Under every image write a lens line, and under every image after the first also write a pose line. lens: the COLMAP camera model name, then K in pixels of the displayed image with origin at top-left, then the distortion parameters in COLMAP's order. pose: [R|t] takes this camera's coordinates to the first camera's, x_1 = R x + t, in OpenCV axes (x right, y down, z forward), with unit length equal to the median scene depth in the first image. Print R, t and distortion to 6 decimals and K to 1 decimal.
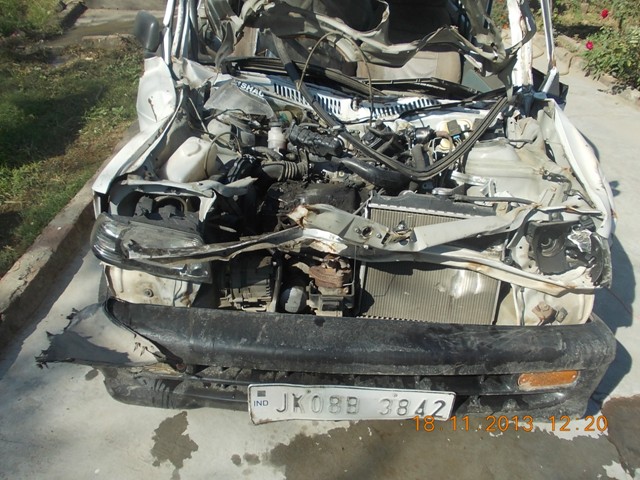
lens RADIAL K [[528.5, 0, 319.8], [0, 528.5, 238.2], [0, 0, 1]] dist [-0.021596, -0.011926]
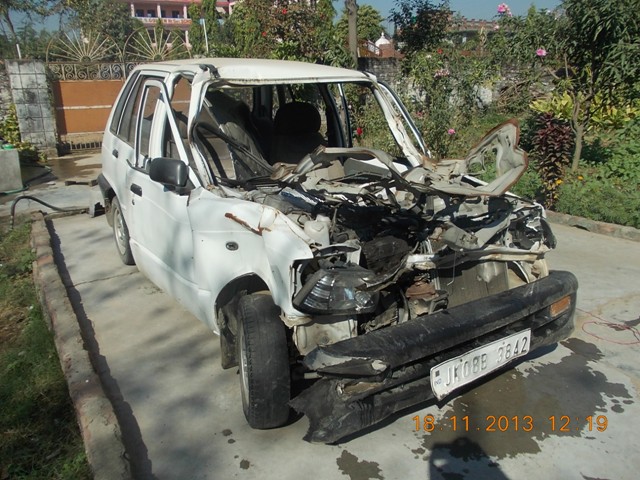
lens RADIAL K [[528.5, 0, 322.0], [0, 528.5, 238.8], [0, 0, 1]] dist [-0.021596, -0.011926]
pose [[0.845758, -0.232003, 0.480486, -0.878262], [0.351032, 0.920129, -0.173607, 0.097259], [-0.401832, 0.315496, 0.859647, -0.159115]]
